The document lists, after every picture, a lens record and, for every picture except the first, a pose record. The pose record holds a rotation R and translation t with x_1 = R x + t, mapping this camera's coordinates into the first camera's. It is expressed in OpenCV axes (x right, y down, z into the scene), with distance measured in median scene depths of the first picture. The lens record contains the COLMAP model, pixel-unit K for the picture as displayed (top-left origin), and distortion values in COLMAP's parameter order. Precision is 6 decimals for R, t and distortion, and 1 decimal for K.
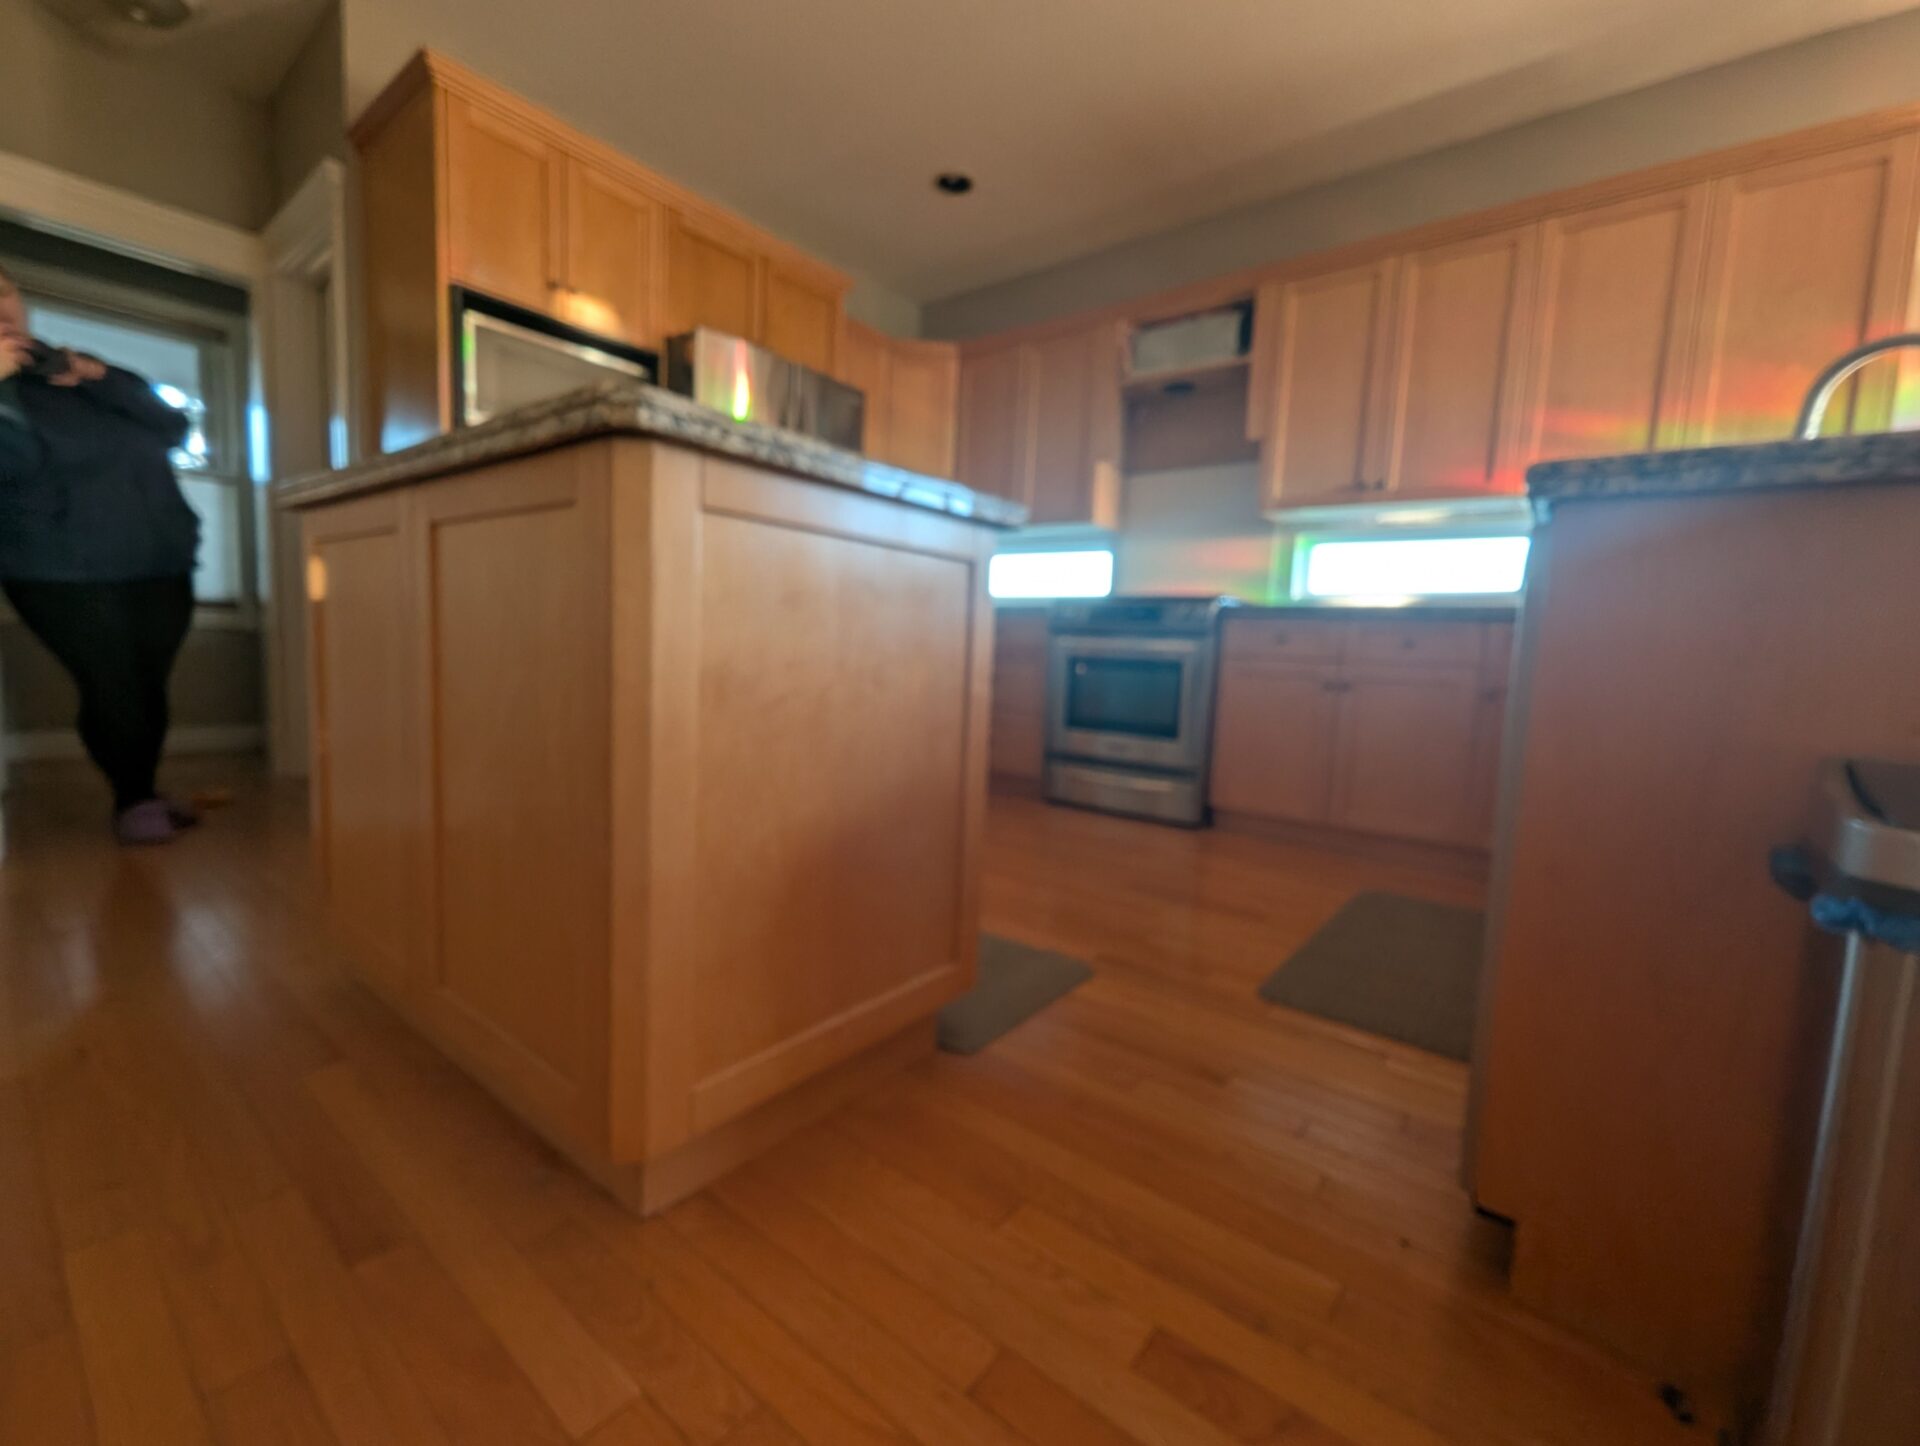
lens RADIAL K [[798.9, 0, 958.2], [0, 798.9, 731.1], [0, 0, 1]] dist [-0.002263, 0.000690]
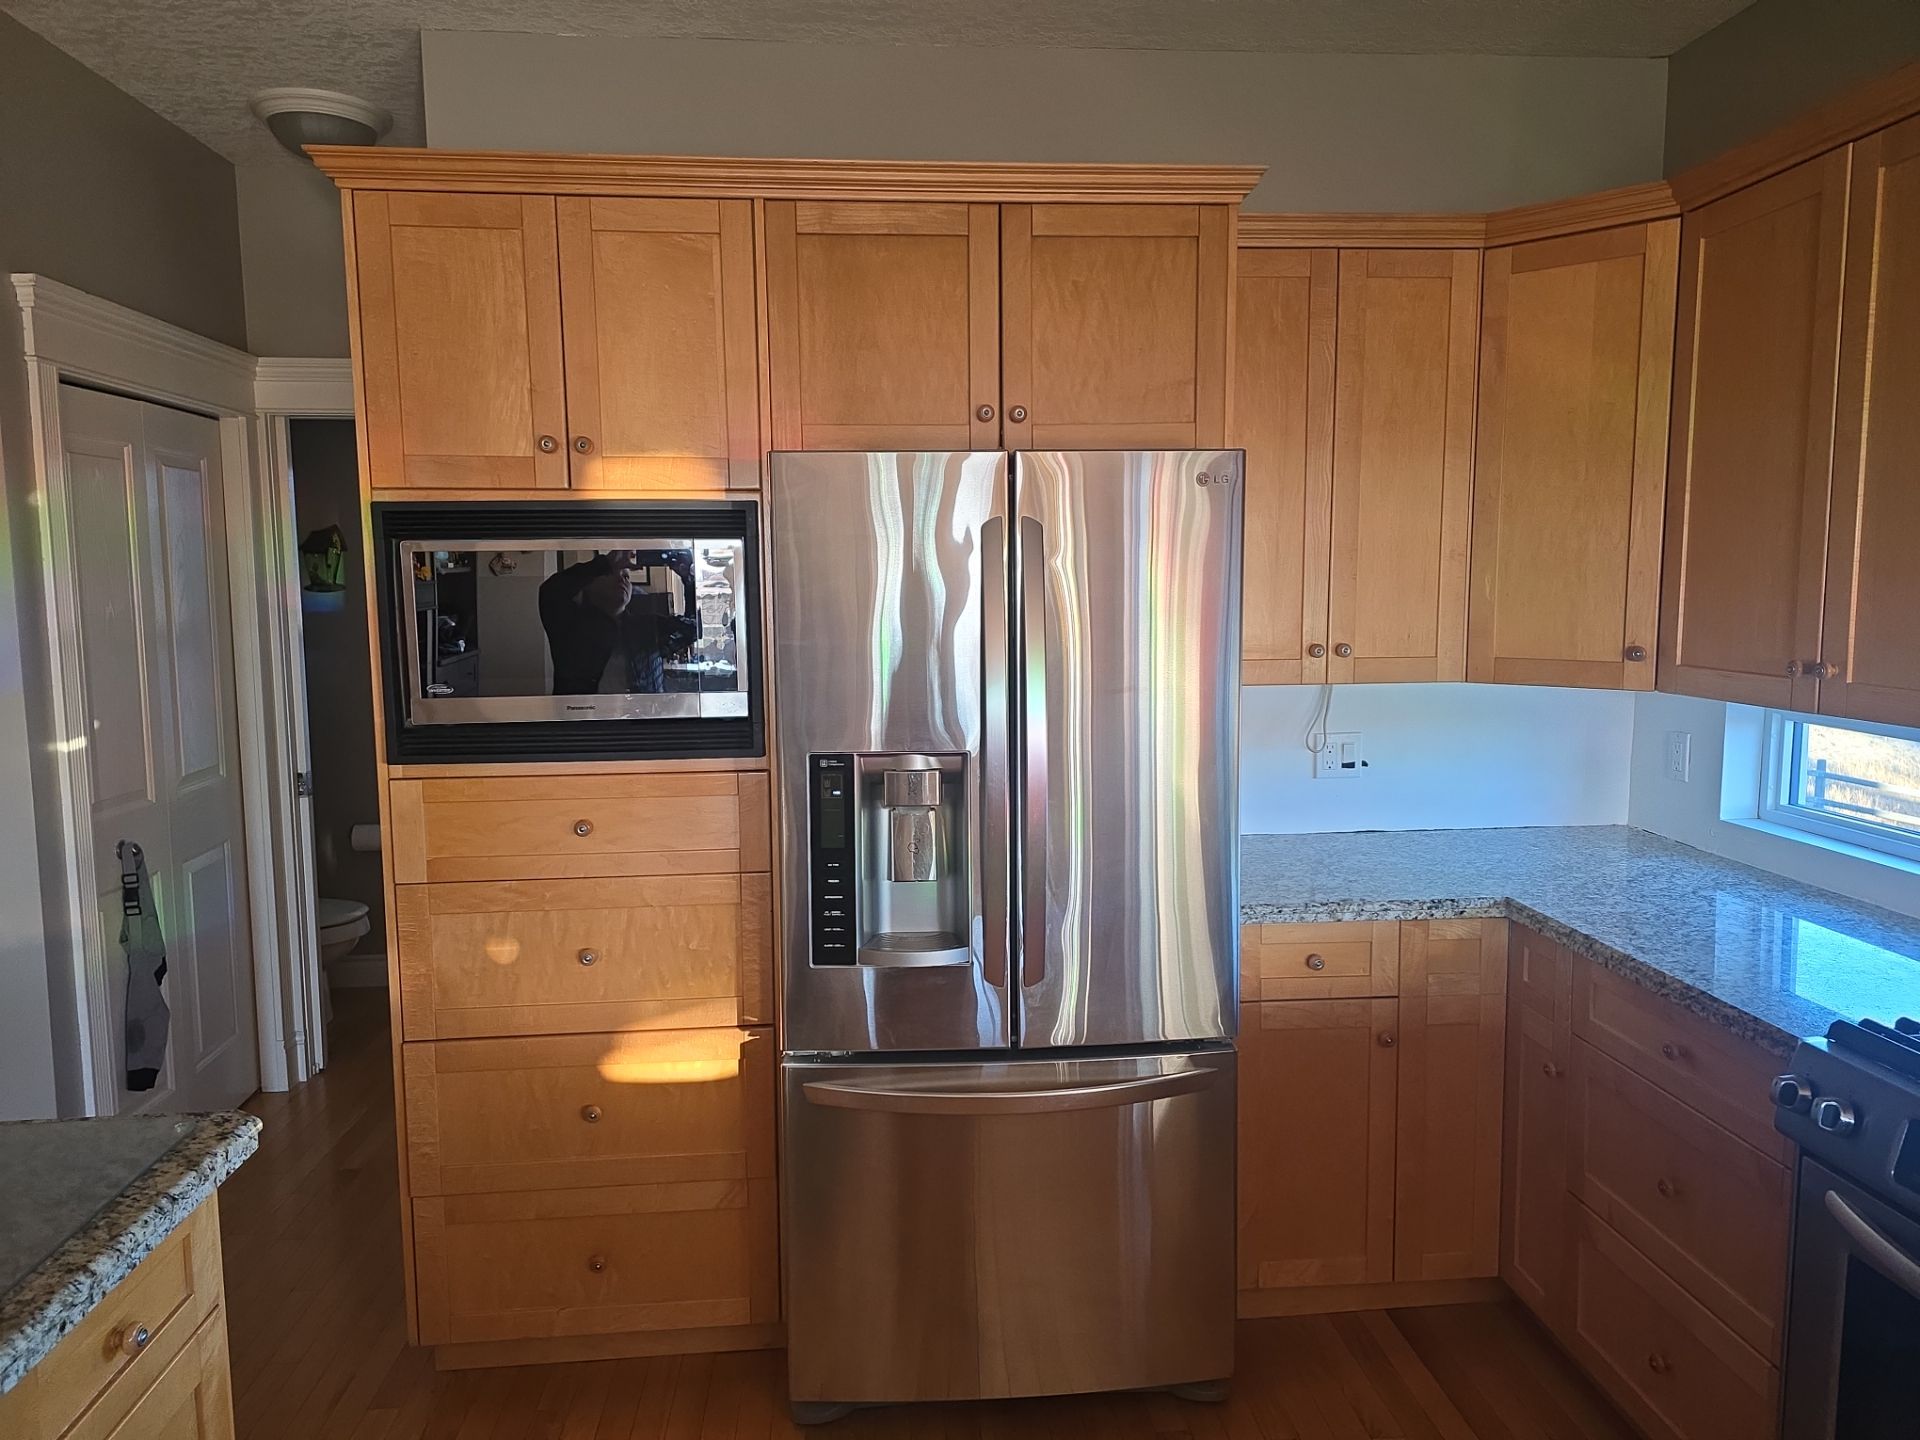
lens RADIAL K [[1280.0, 0, 956.7], [0, 1280.0, 710.8], [0, 0, 1]] dist [0.059229, -0.033559]
pose [[0.681615, 0.022462, -0.731367, 0.311079], [-0.032971, 0.999456, -0.000032, -0.336109], [0.730968, 0.024136, 0.681985, 0.529881]]
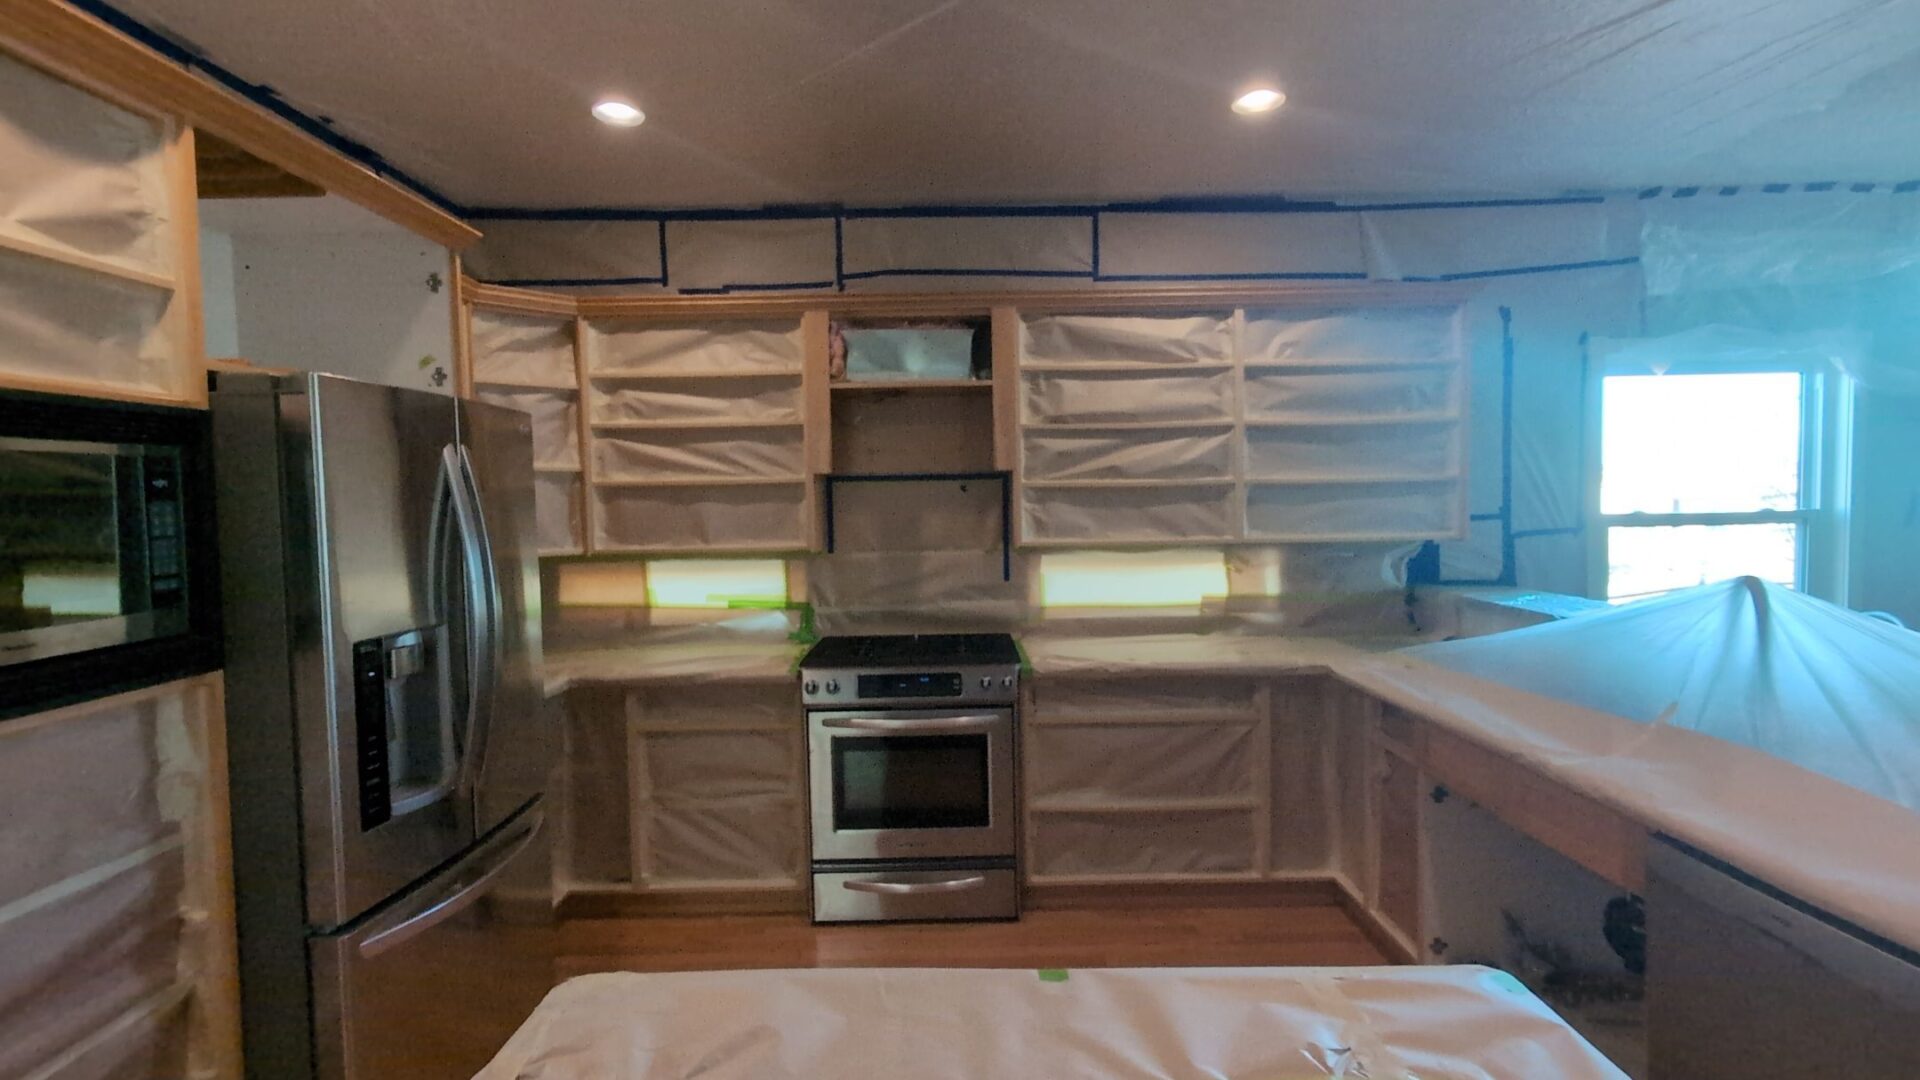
lens RADIAL K [[881.6, 0, 952.5], [0, 881.6, 531.4], [0, 0, 1]] dist [0.000146, 0.001880]
pose [[0.785506, -0.083717, 0.613165, -0.349266], [0.114456, 0.993367, -0.010999, -0.329349], [-0.608178, 0.078821, 0.789878, 0.270878]]
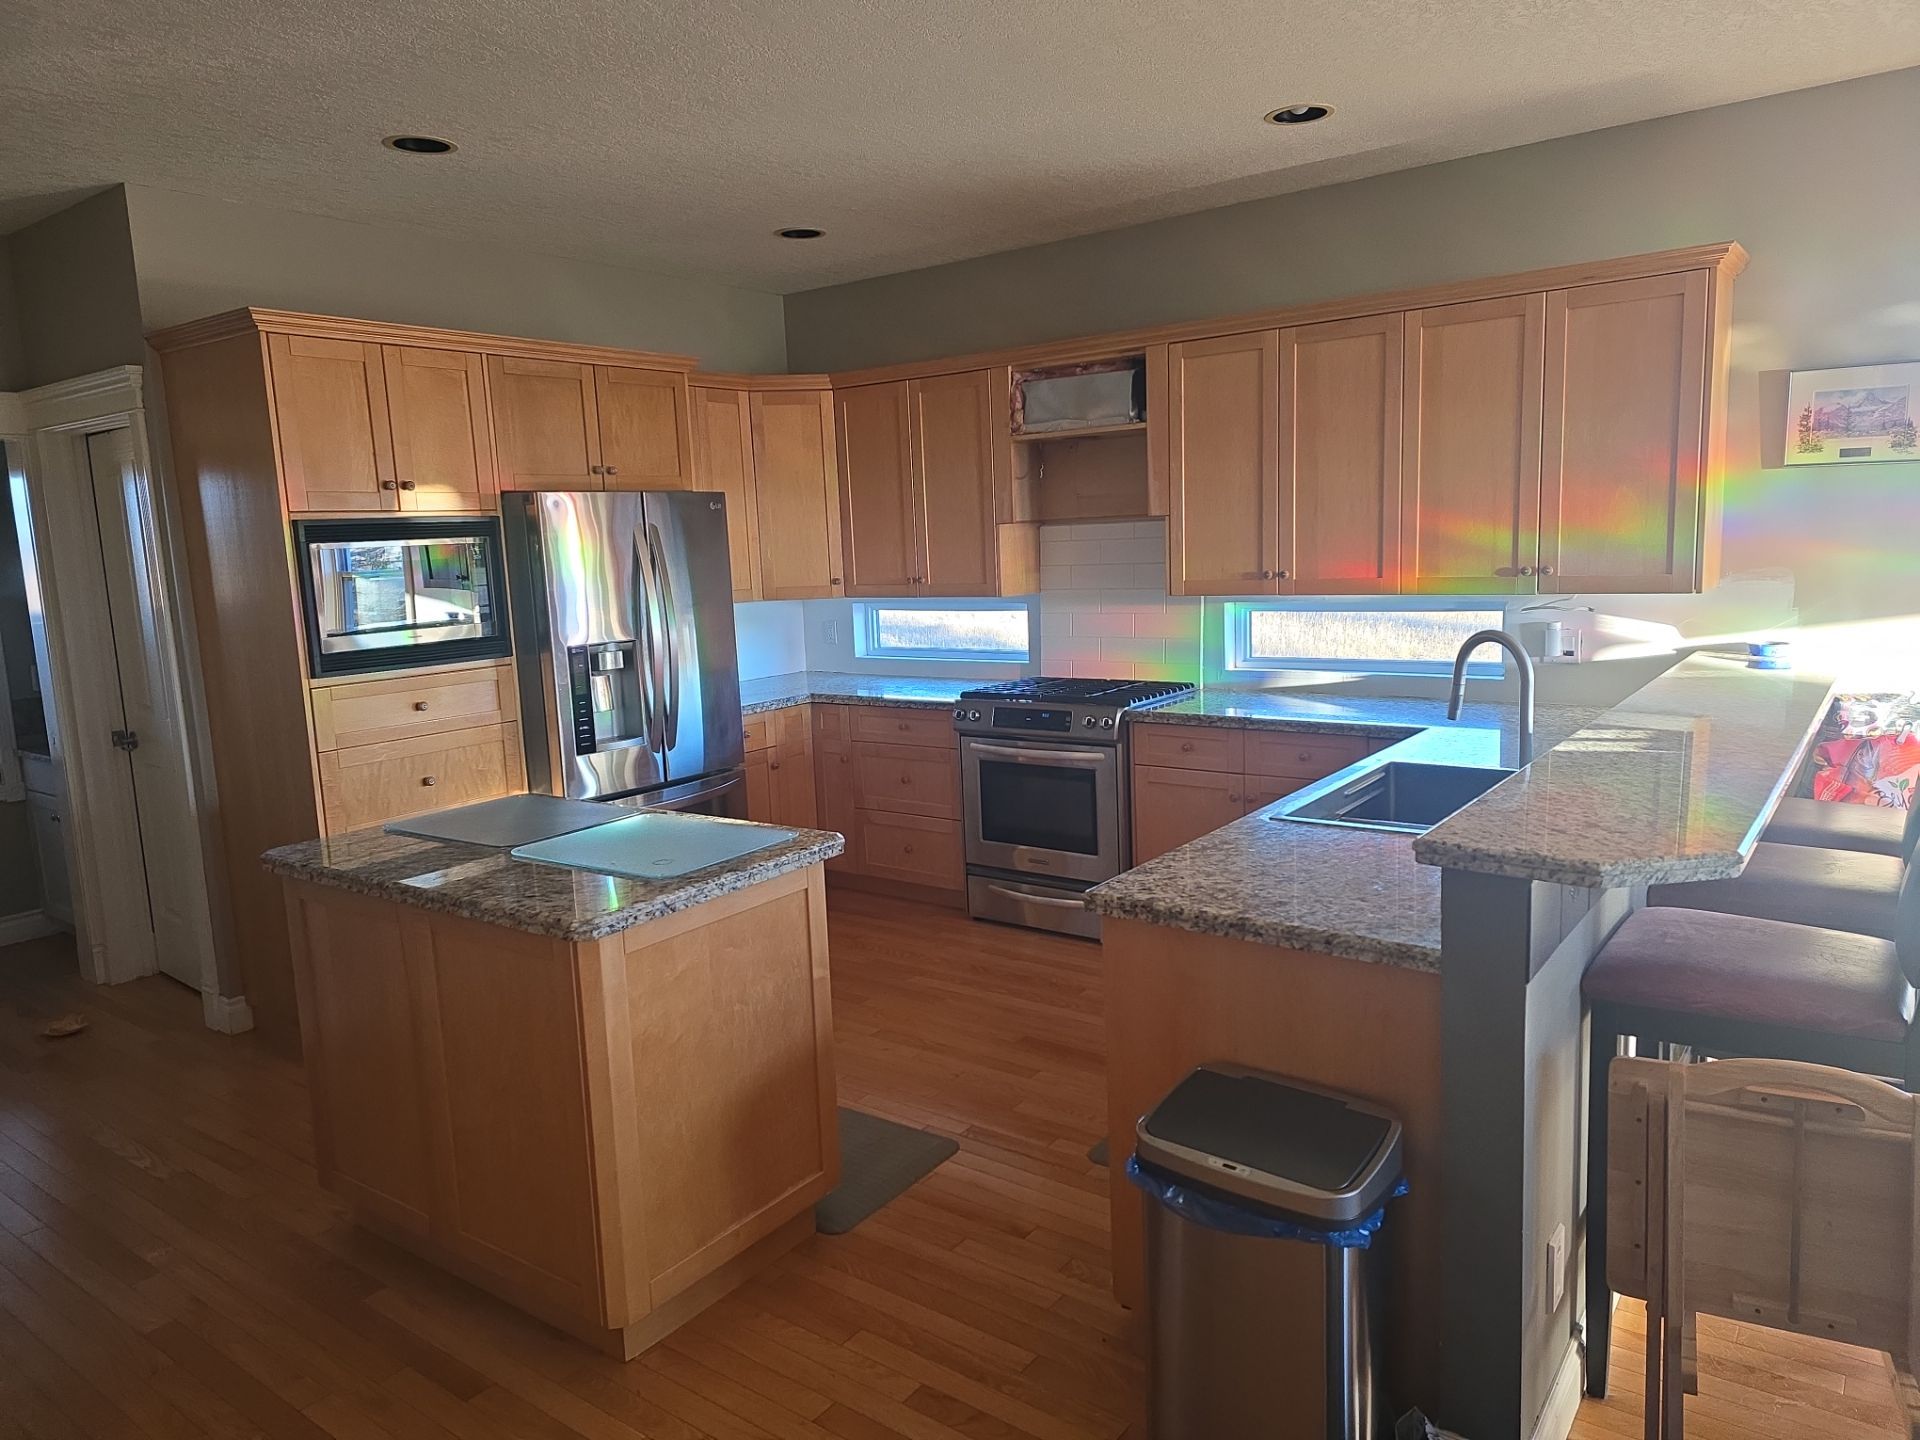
lens RADIAL K [[1280.0, 0, 960.0], [0, 1280.0, 726.9], [0, 0, 1]] dist [0.059229, -0.033559]
pose [[0.995685, -0.092054, 0.011756, 0.122973], [0.091360, 0.994561, 0.050018, -0.247831], [-0.016297, -0.048728, 0.998679, -0.527242]]
